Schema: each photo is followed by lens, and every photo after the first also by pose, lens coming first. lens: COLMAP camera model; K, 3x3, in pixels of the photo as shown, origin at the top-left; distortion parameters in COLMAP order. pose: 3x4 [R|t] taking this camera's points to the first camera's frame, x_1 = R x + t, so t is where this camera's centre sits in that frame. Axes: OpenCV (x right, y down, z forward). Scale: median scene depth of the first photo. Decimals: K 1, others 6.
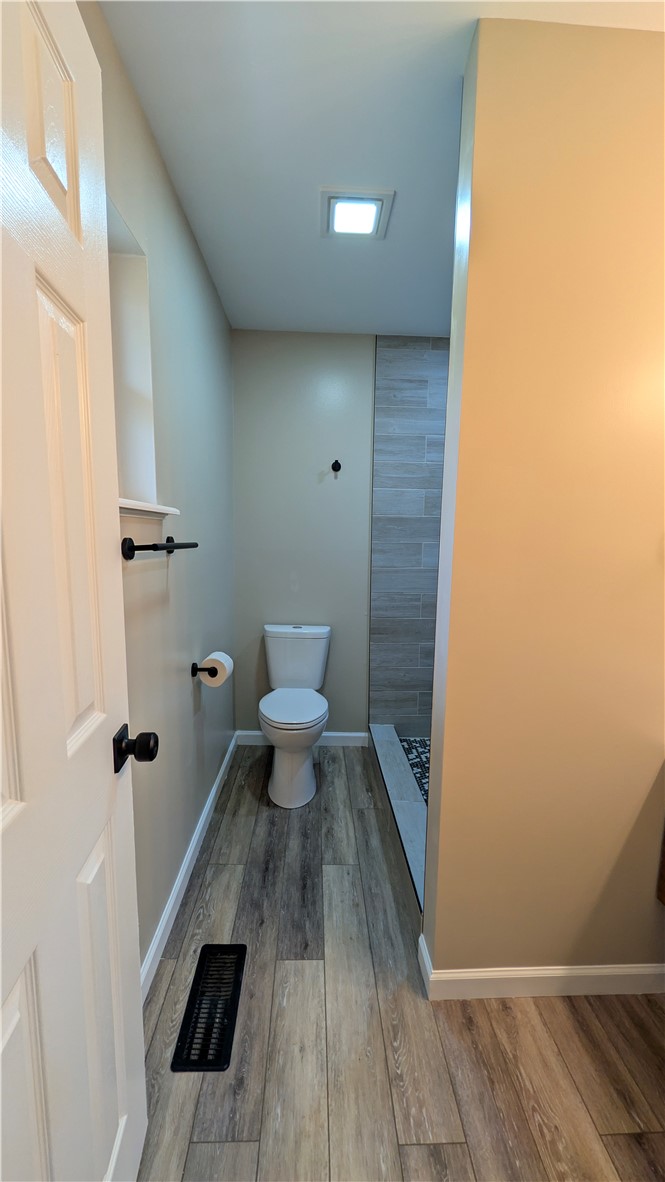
lens RADIAL K [[453.2, 0, 332.3], [0, 453.2, 593.3], [0, 0, 1]] dist [0.000464, 0.000100]
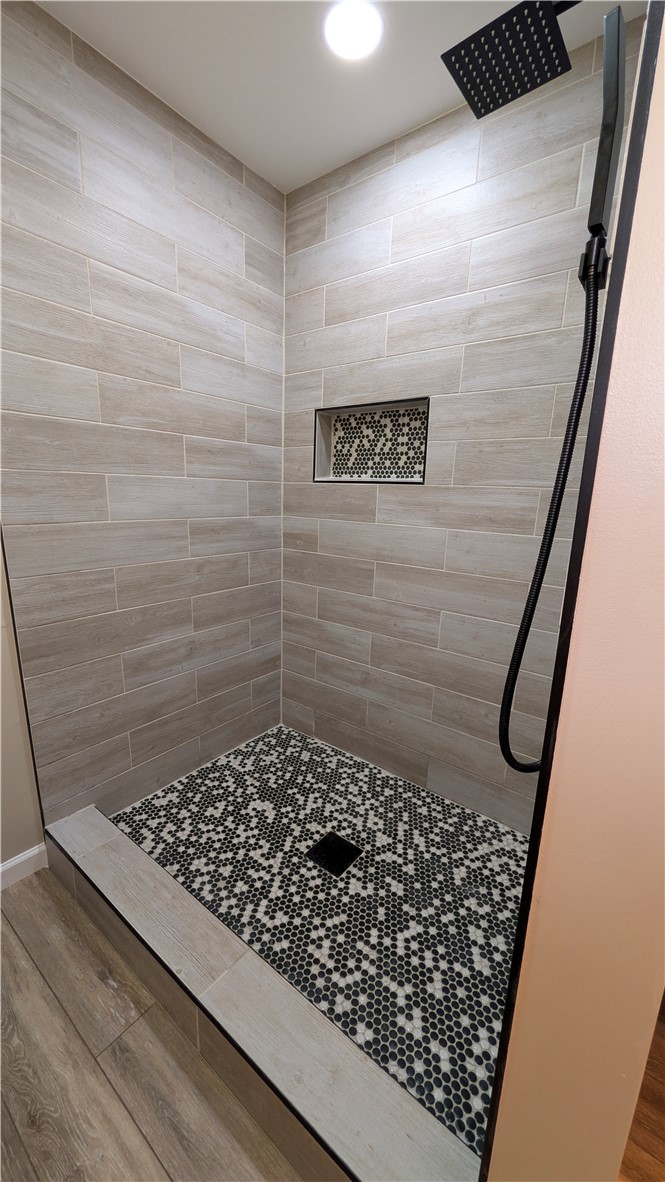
lens RADIAL K [[453.2, 0, 332.3], [0, 453.2, 593.3], [0, 0, 1]] dist [0.000464, 0.000100]
pose [[0.643005, -0.164388, 0.748011, -0.057578], [0.078506, 0.985695, 0.149138, -0.032589], [-0.761827, -0.037174, 0.646713, 0.451501]]
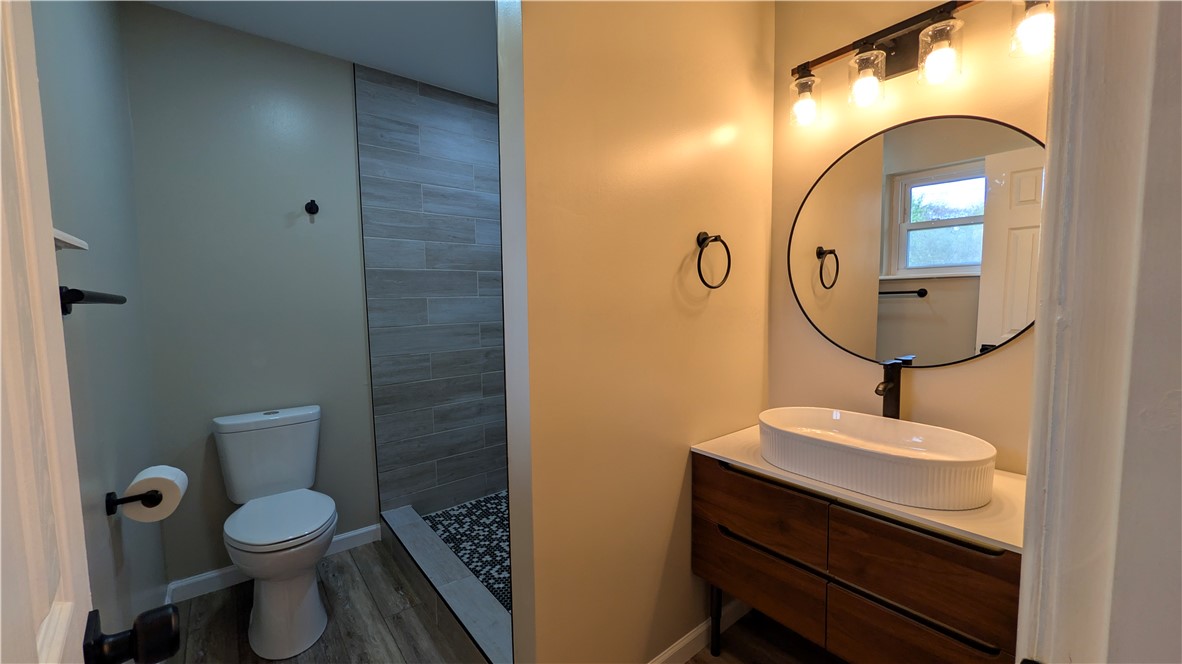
lens RADIAL K [[453.2, 0, 593.5], [0, 453.2, 331.5], [0, 0, 1]] dist [0.000464, 0.000100]
pose [[0.799274, -0.071592, 0.596687, -0.089463], [0.103508, 0.994441, -0.019336, 0.009882], [-0.591985, 0.077217, 0.802241, 0.061664]]
